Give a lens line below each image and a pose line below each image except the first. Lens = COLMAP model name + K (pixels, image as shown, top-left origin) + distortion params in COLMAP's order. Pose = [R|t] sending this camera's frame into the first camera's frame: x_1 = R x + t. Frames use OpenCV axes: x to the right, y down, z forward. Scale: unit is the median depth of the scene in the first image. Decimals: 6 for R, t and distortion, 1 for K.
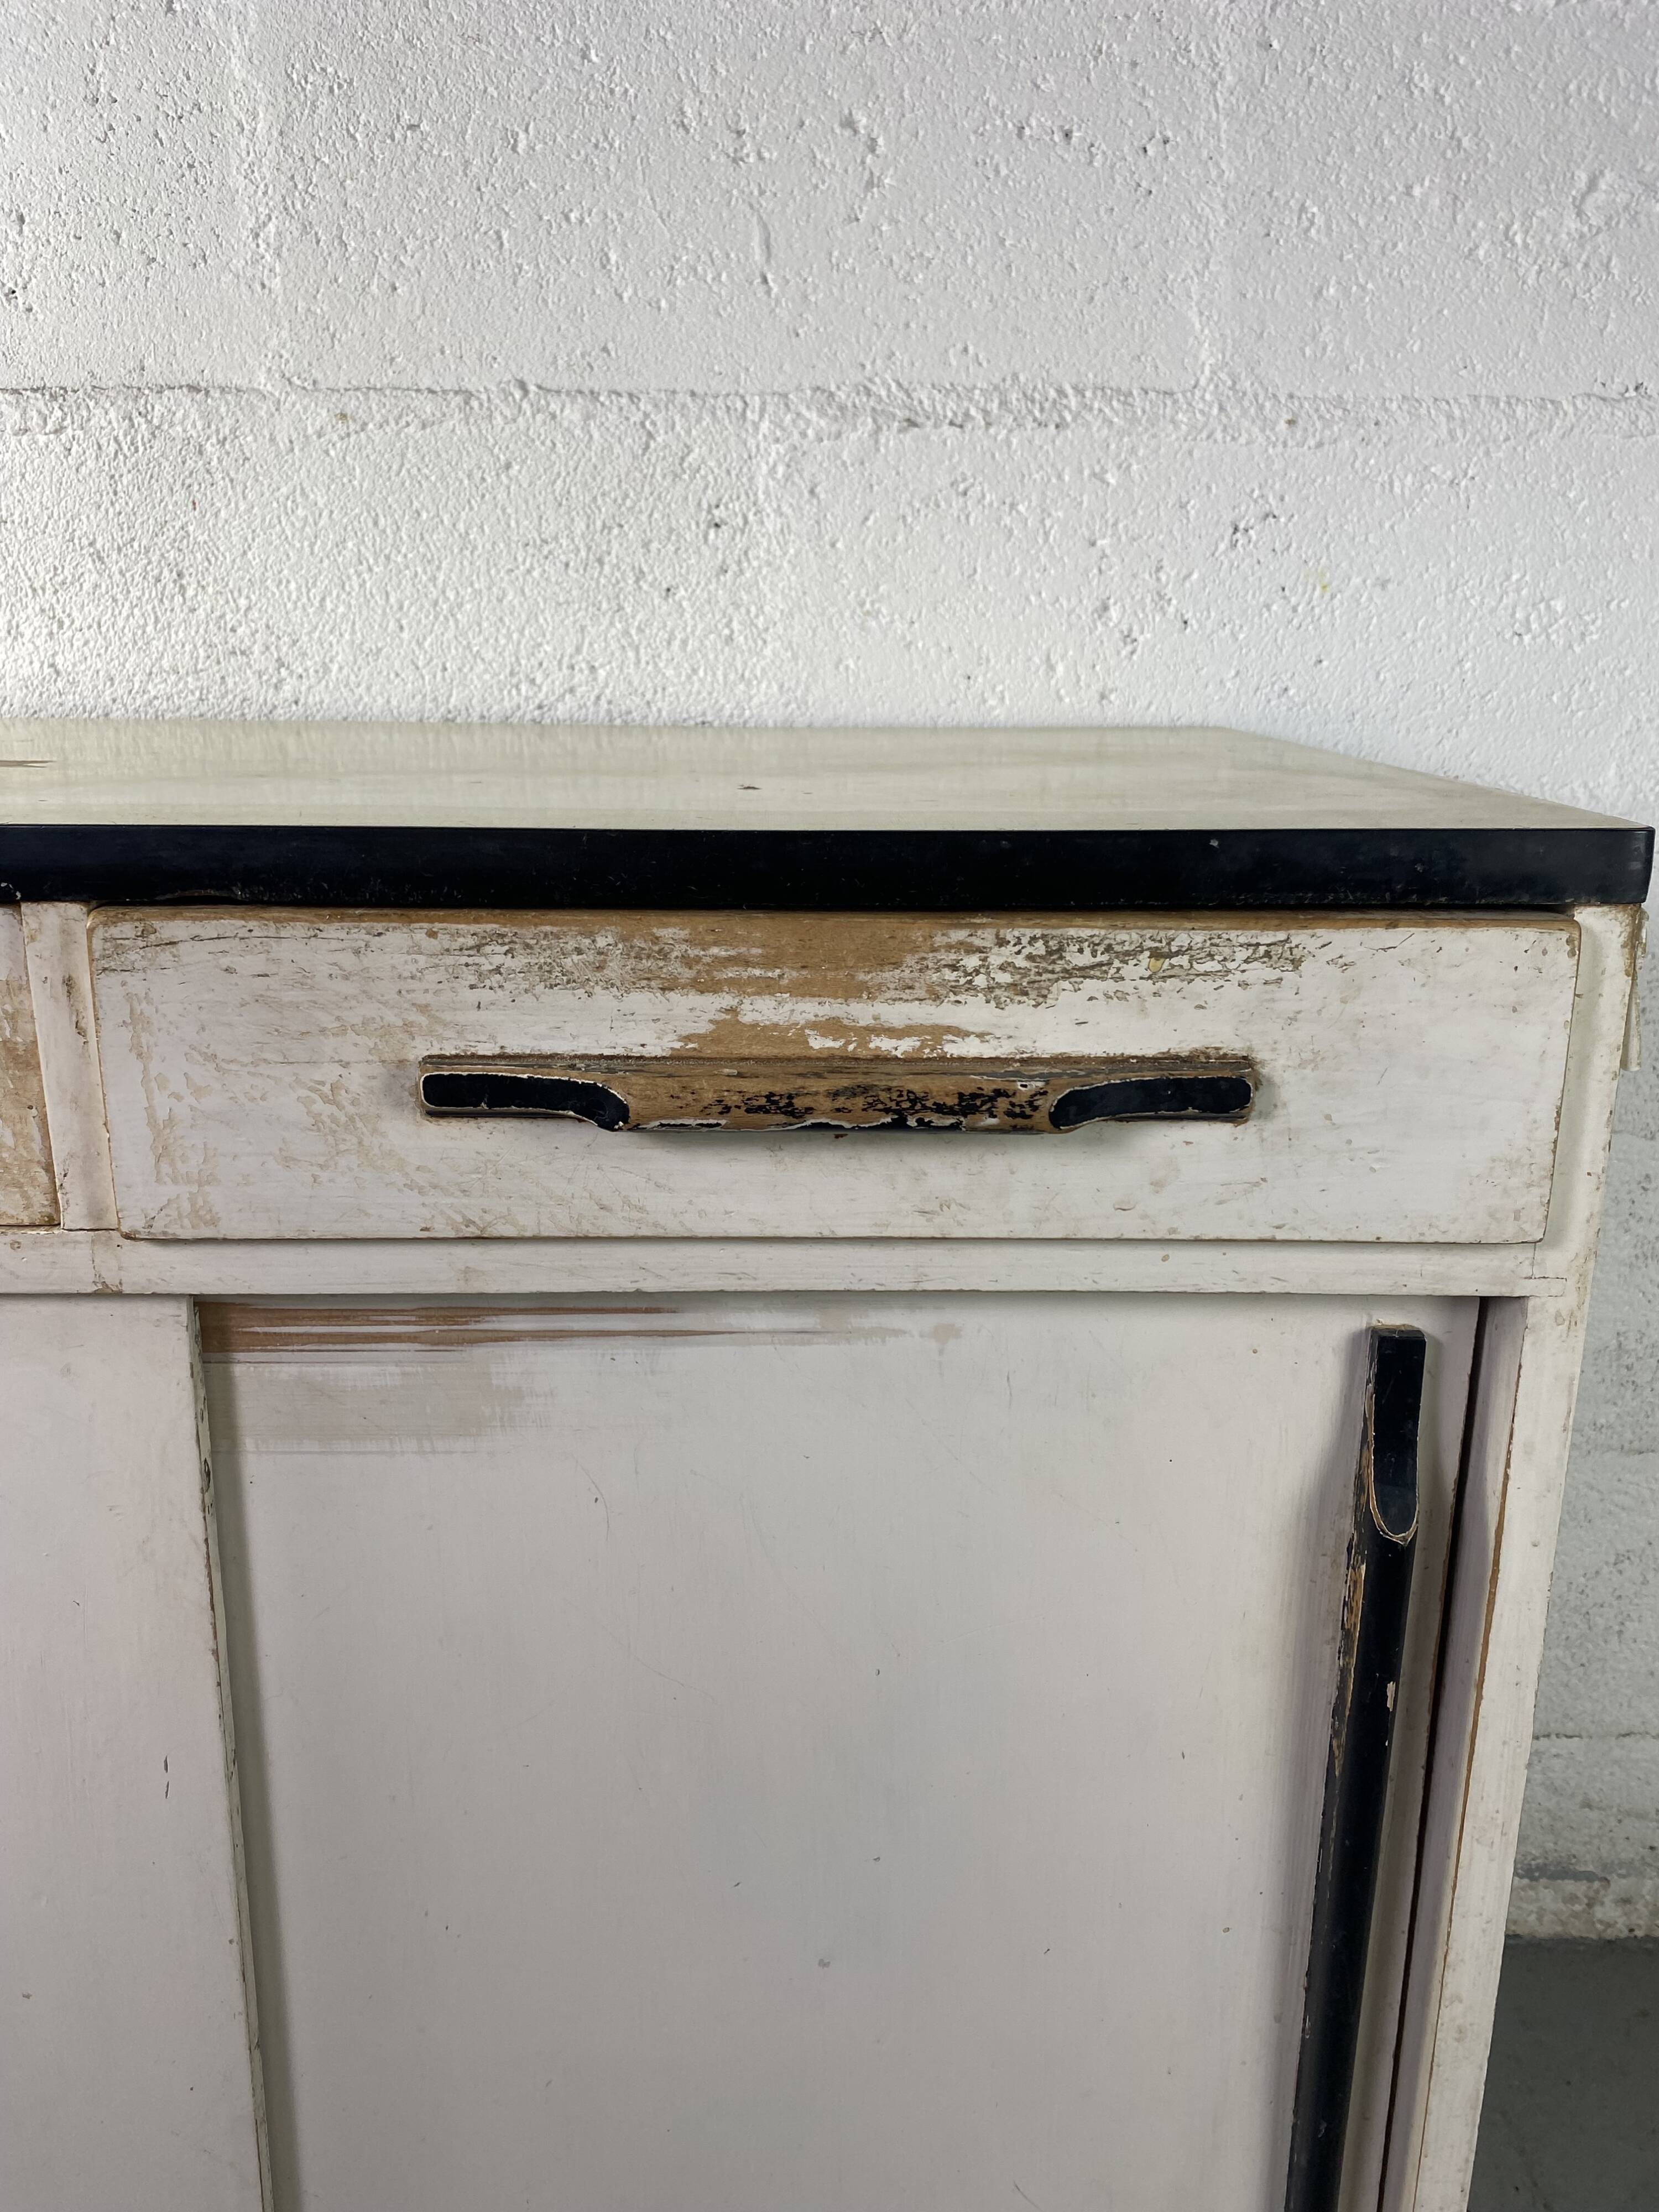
lens RADIAL K [[1689.1, 0, 832.9], [0, 1689.1, 1076.5], [0, 0, 1]] dist [0.001236, -0.002204]
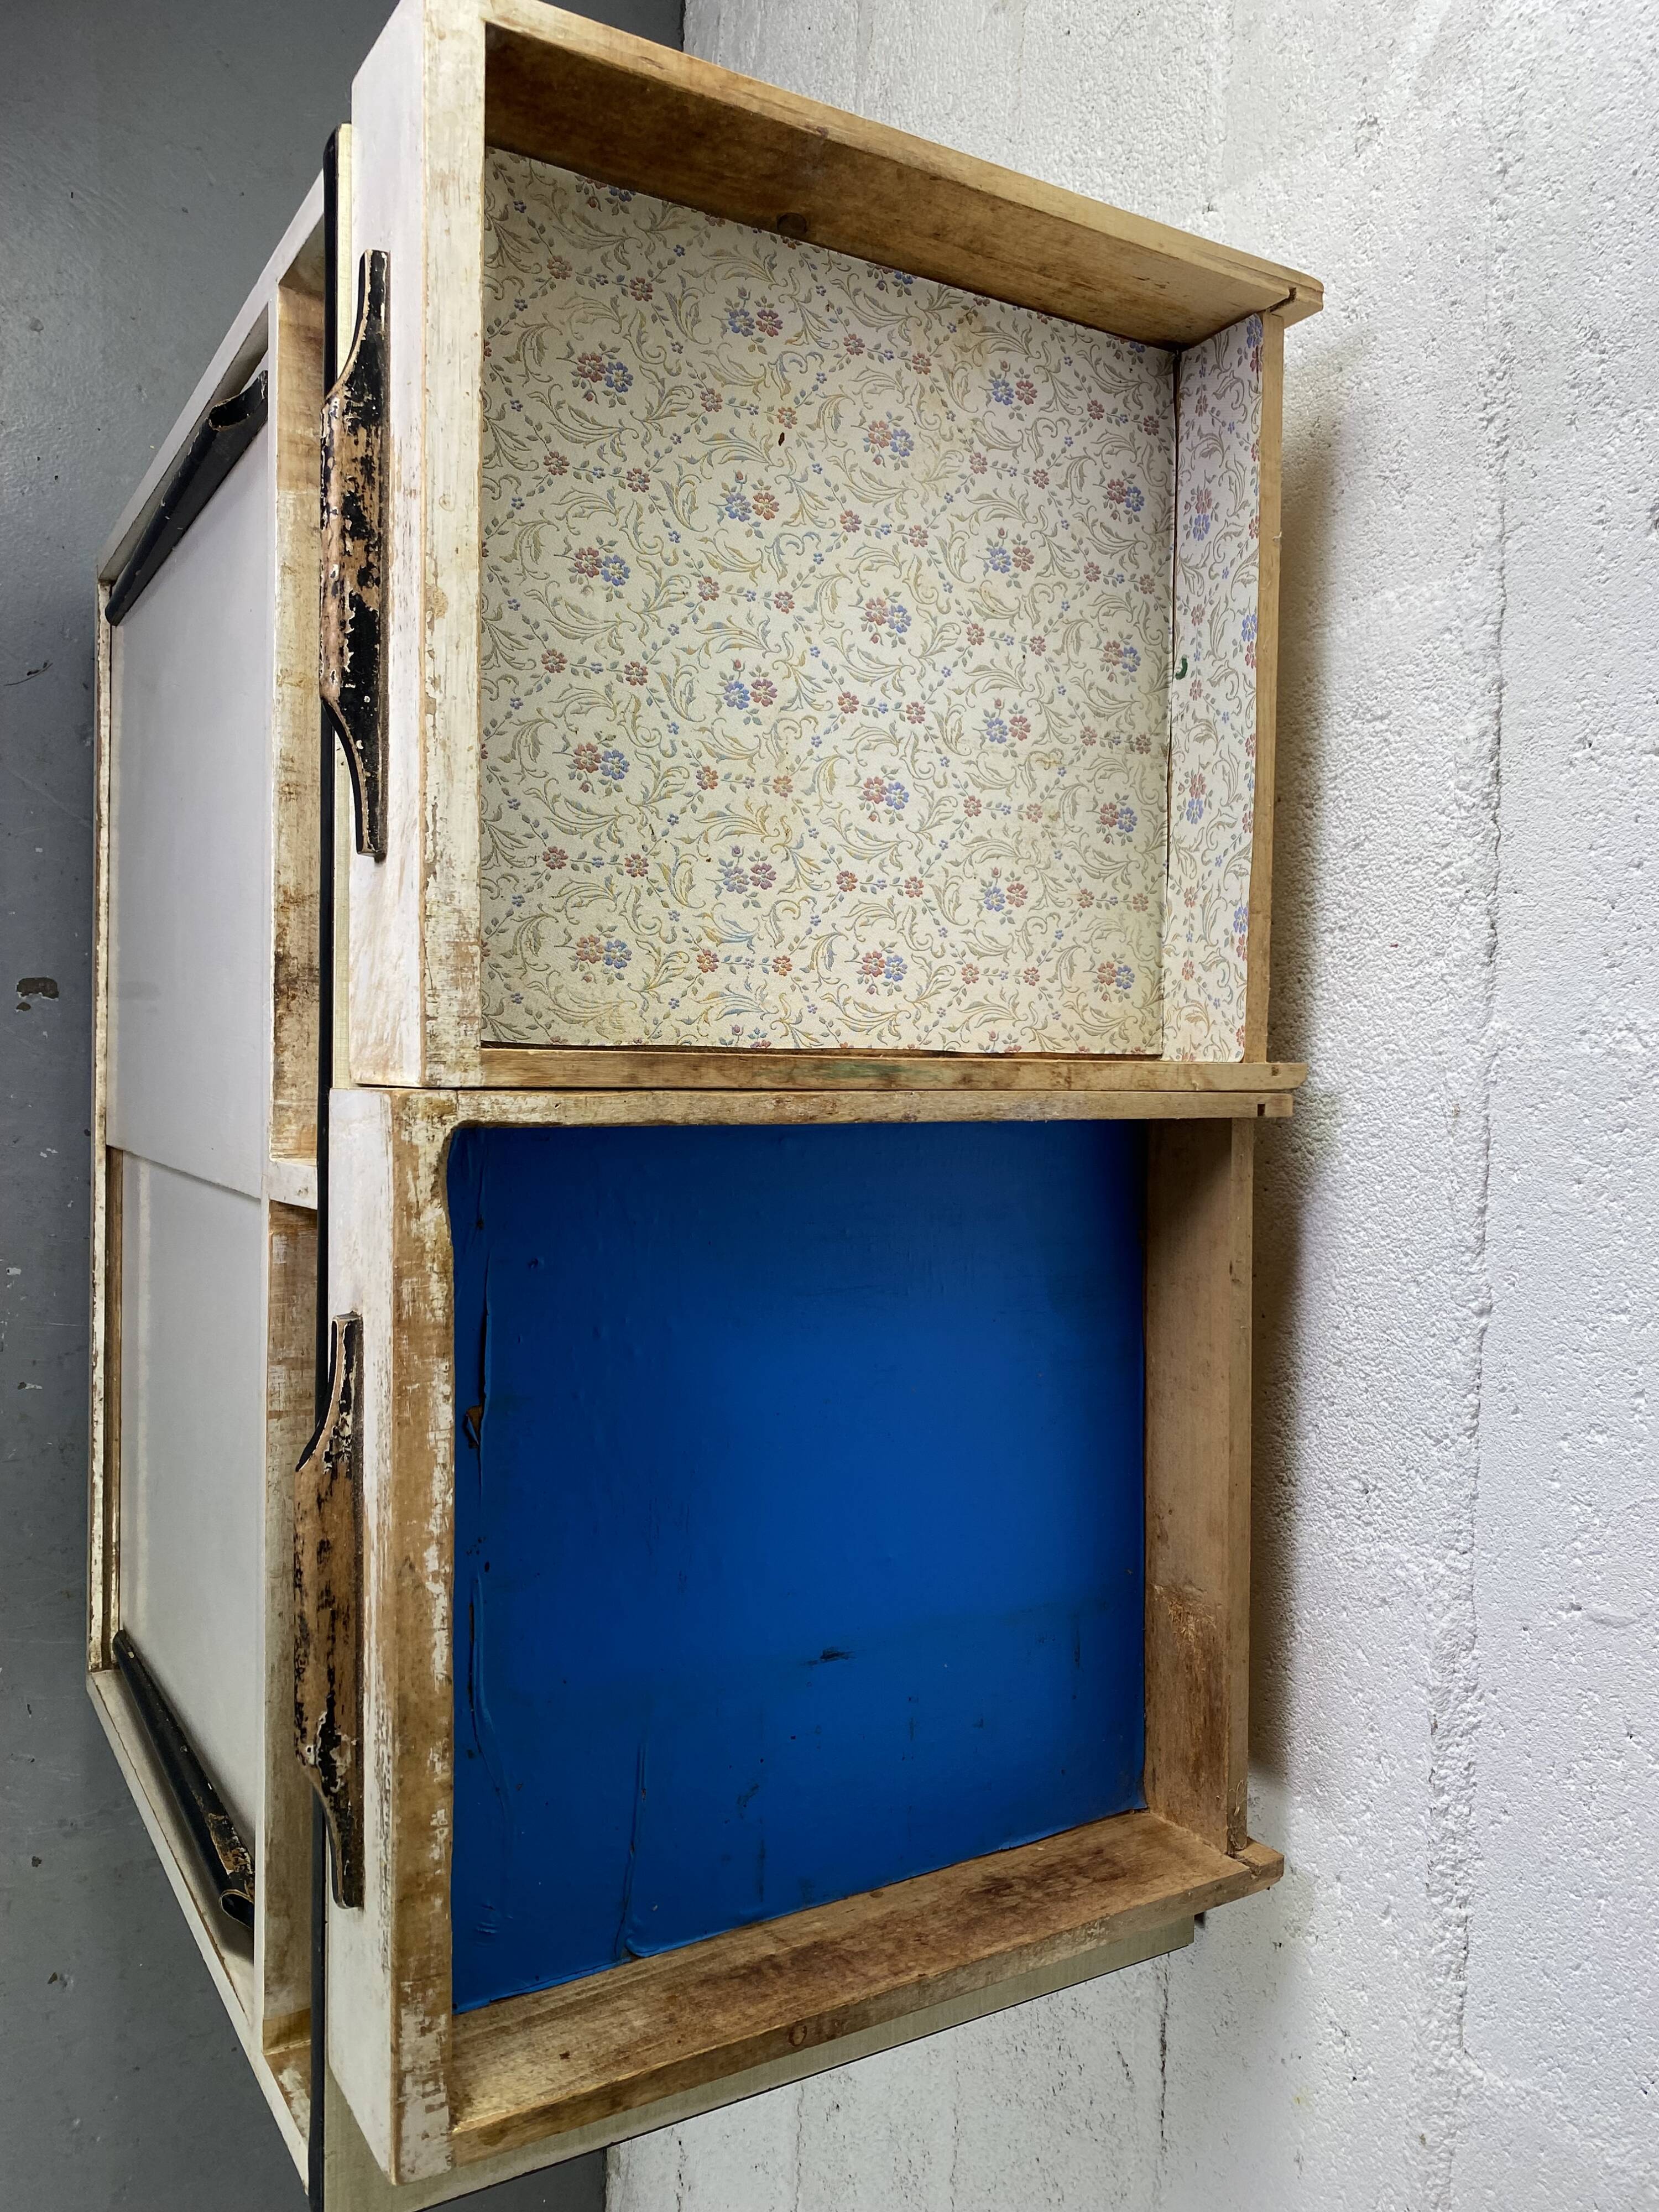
lens RADIAL K [[1689.1, 0, 844.9], [0, 1689.1, 1102.2], [0, 0, 1]] dist [0.001236, -0.002204]
pose [[-0.027805, 0.999613, 0.000967, -0.287281], [-0.724046, -0.020807, 0.689438, -0.782954], [0.689191, 0.018470, 0.724344, 0.103963]]
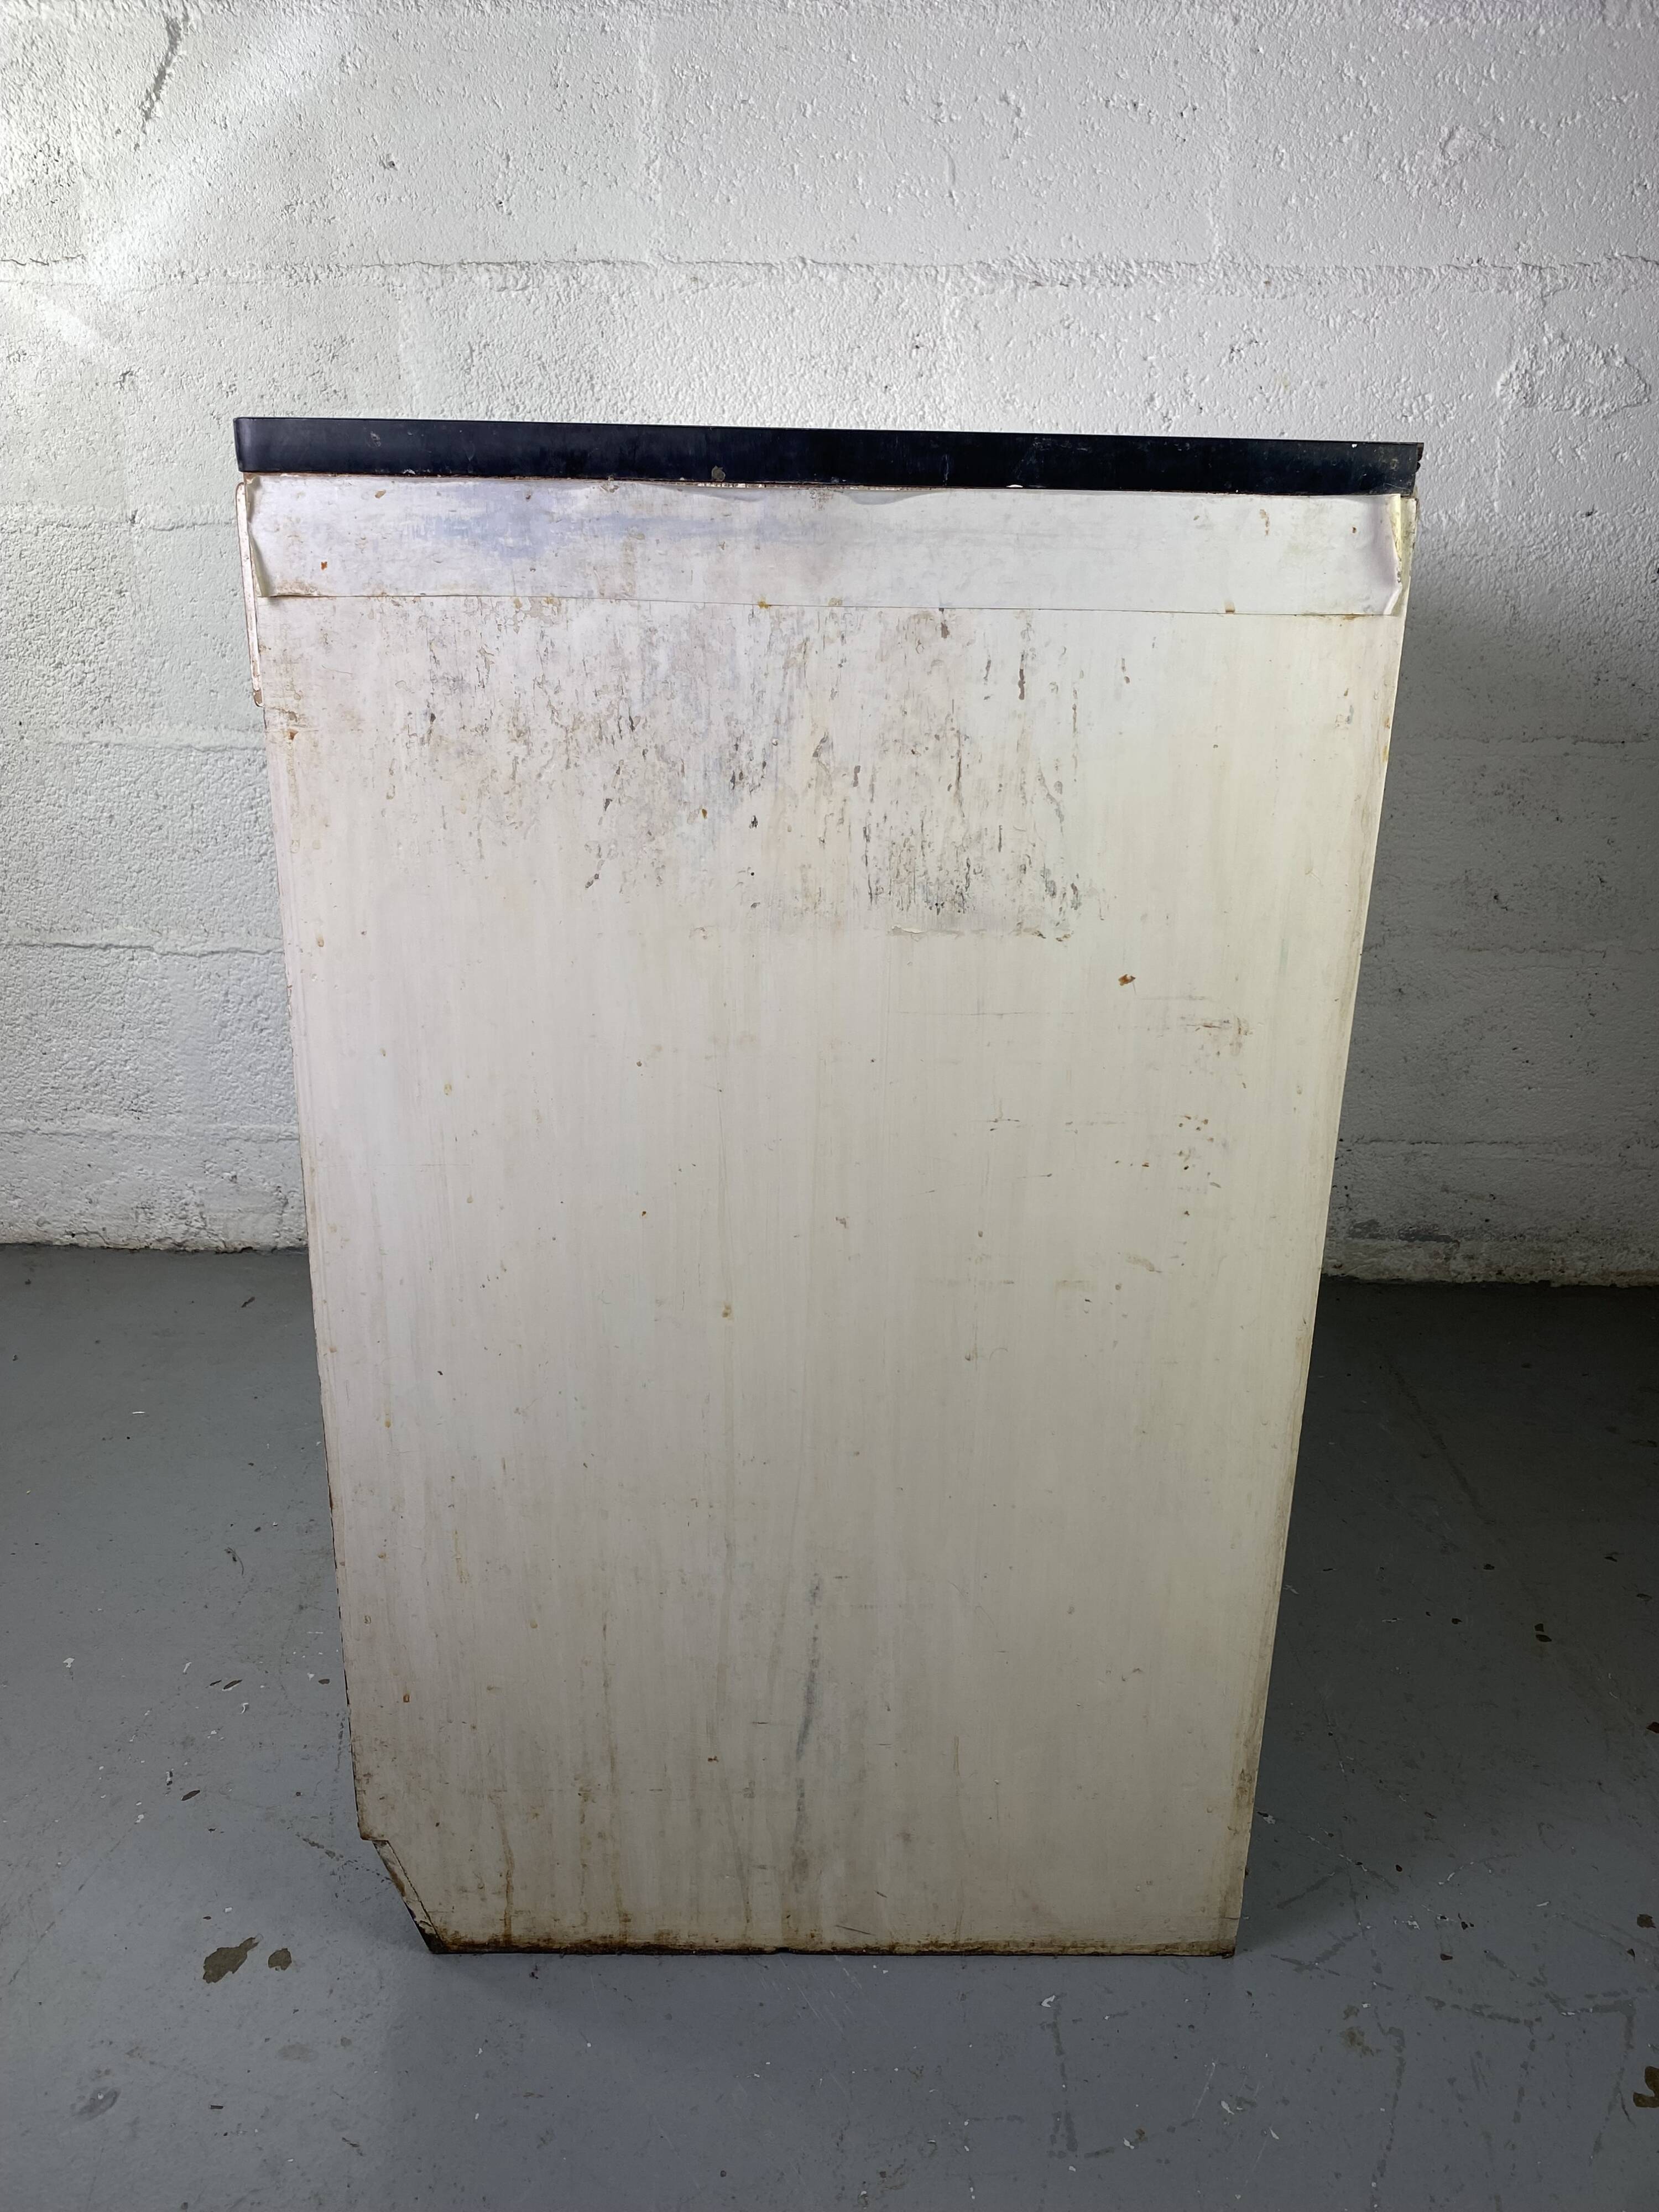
lens RADIAL K [[1689.1, 0, 834.5], [0, 1689.1, 1080.9], [0, 0, 1]] dist [0.001236, -0.002204]
pose [[0.999766, 0.008936, -0.019693, -0.112907], [-0.007609, 0.997759, 0.066483, 0.286218], [0.020243, -0.066317, 0.997593, -0.711545]]
